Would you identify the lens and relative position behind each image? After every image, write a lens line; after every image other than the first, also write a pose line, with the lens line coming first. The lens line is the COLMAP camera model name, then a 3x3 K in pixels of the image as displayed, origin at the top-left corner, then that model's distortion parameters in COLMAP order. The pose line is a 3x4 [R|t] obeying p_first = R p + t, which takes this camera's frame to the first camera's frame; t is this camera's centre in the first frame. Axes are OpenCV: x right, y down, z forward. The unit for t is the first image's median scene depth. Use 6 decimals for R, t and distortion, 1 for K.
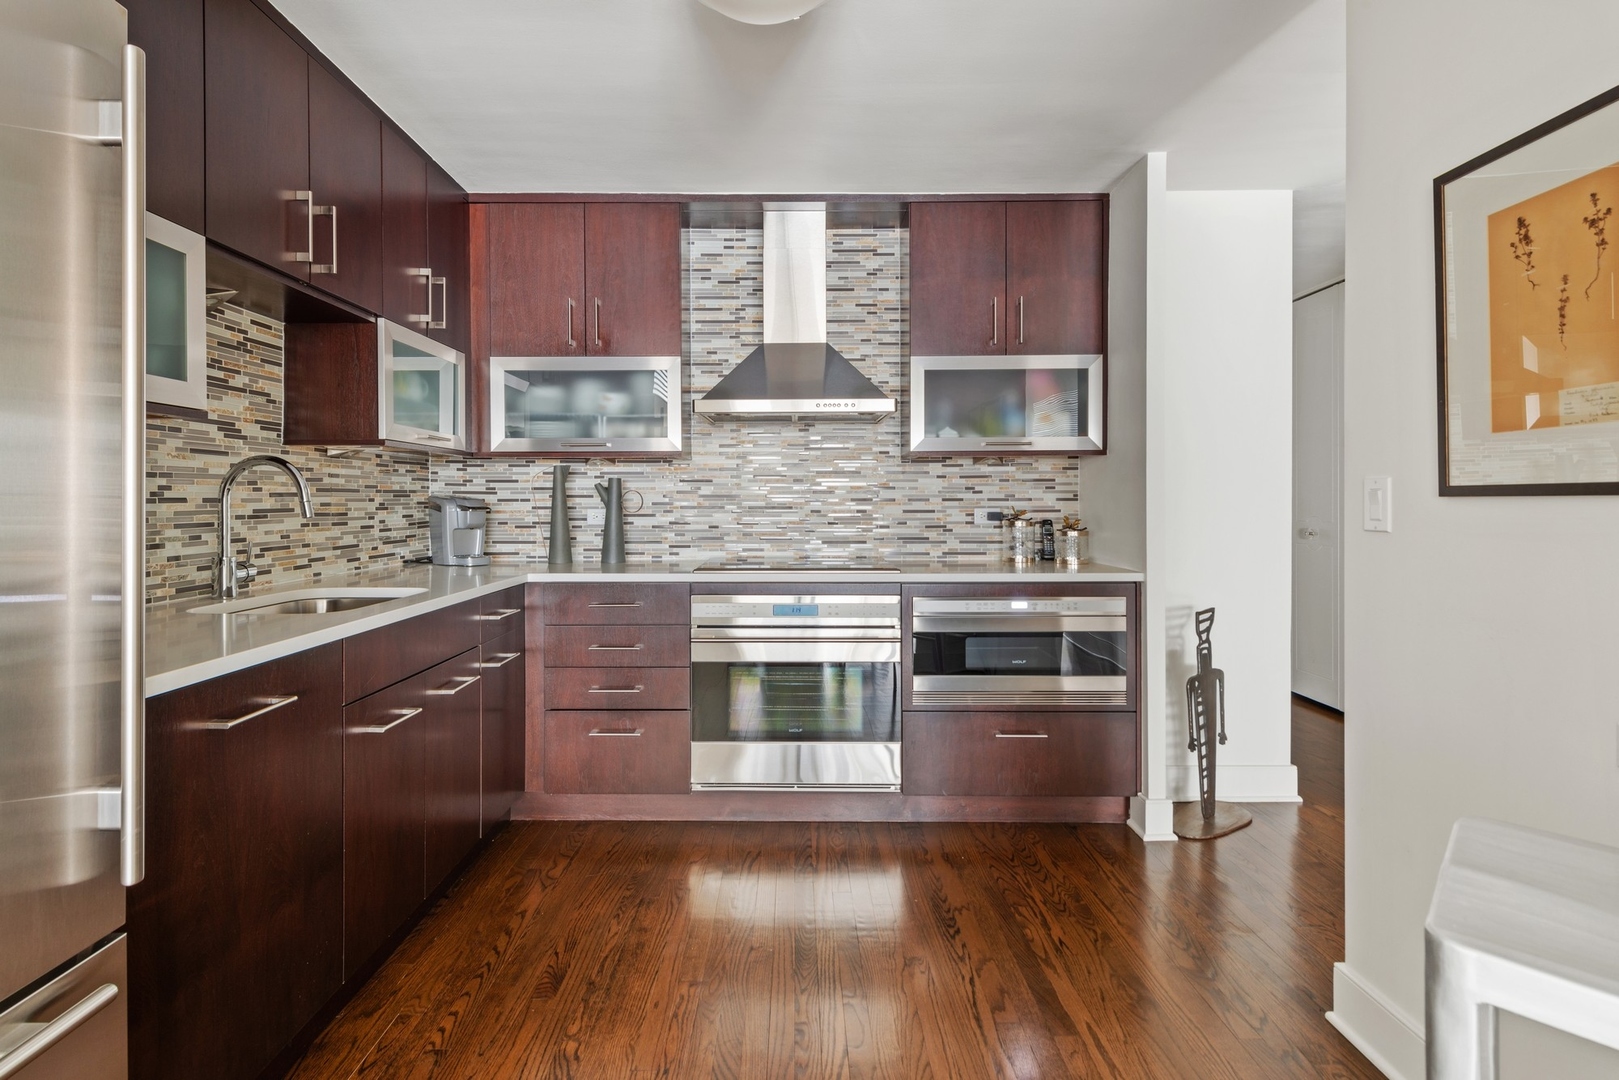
lens RADIAL K [[777.9, 0, 786.2], [0, 777.9, 505.3], [0, 0, 1]] dist [-0.004090, -0.000795]
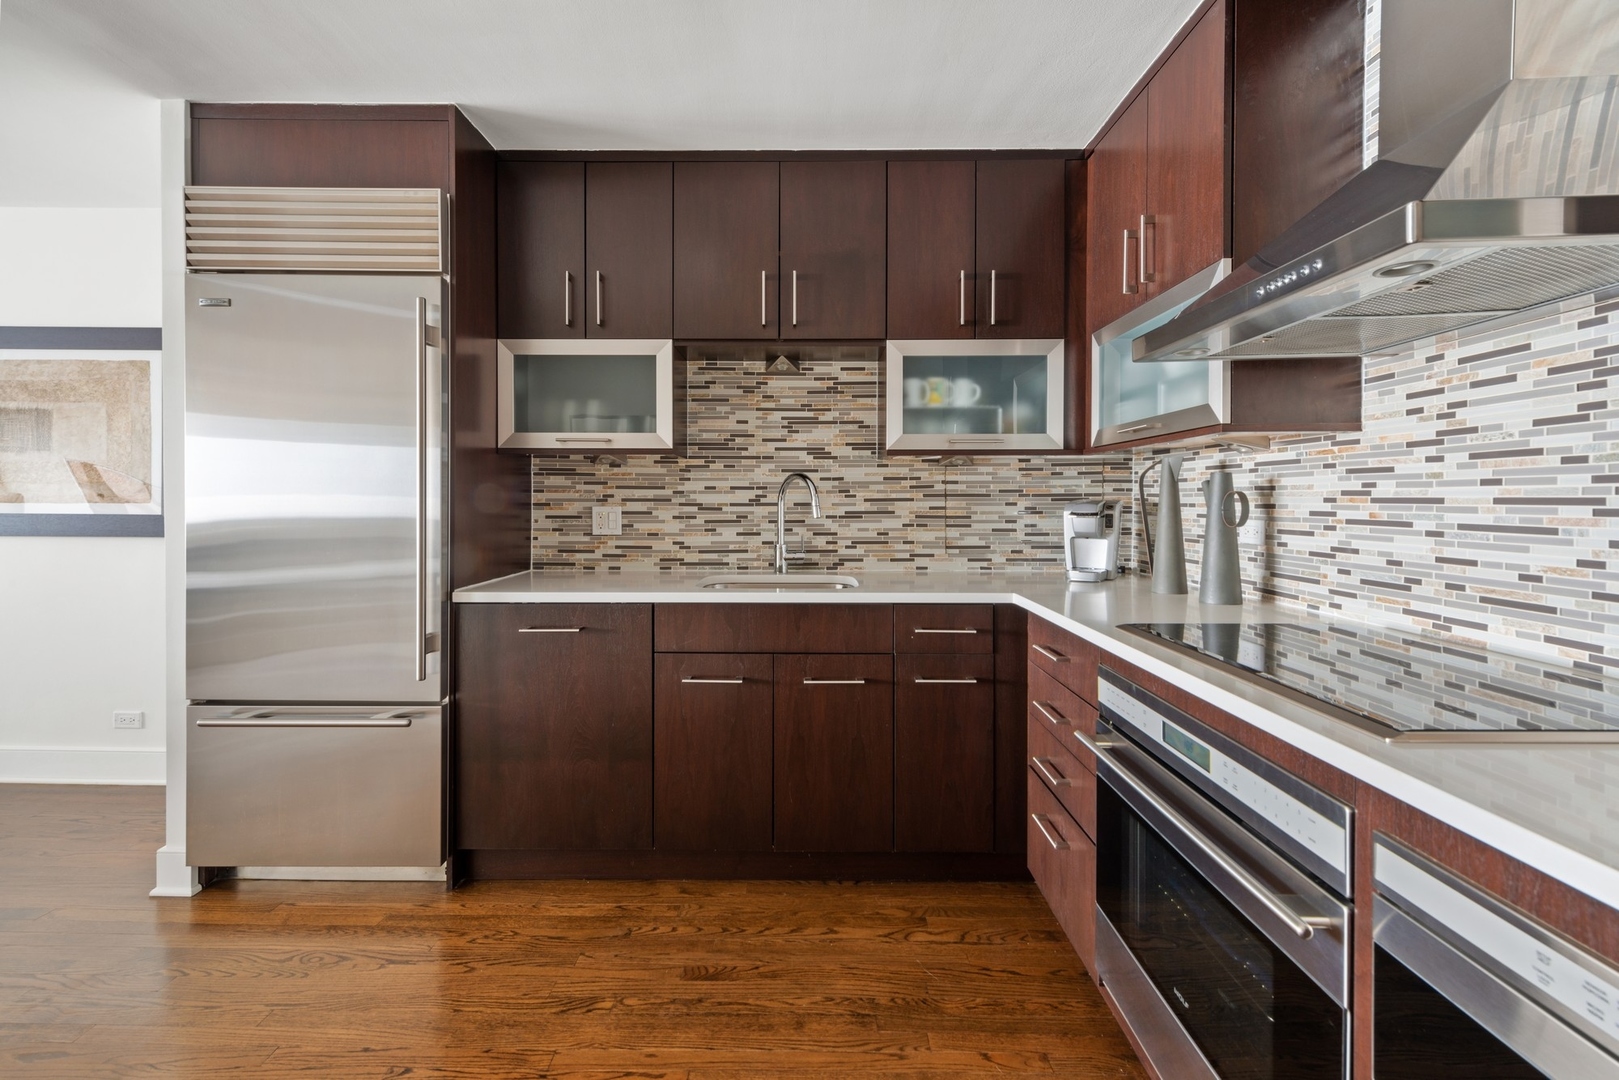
lens RADIAL K [[722.1, 0, 799.5], [0, 722.1, 506.3], [0, 0, 1]] dist [0.002011, -0.000428]
pose [[0.003146, 0.009174, -0.999953, 0.432671], [-0.007902, 0.999927, 0.009149, -0.010973], [0.999964, 0.007873, 0.003218, 0.738837]]
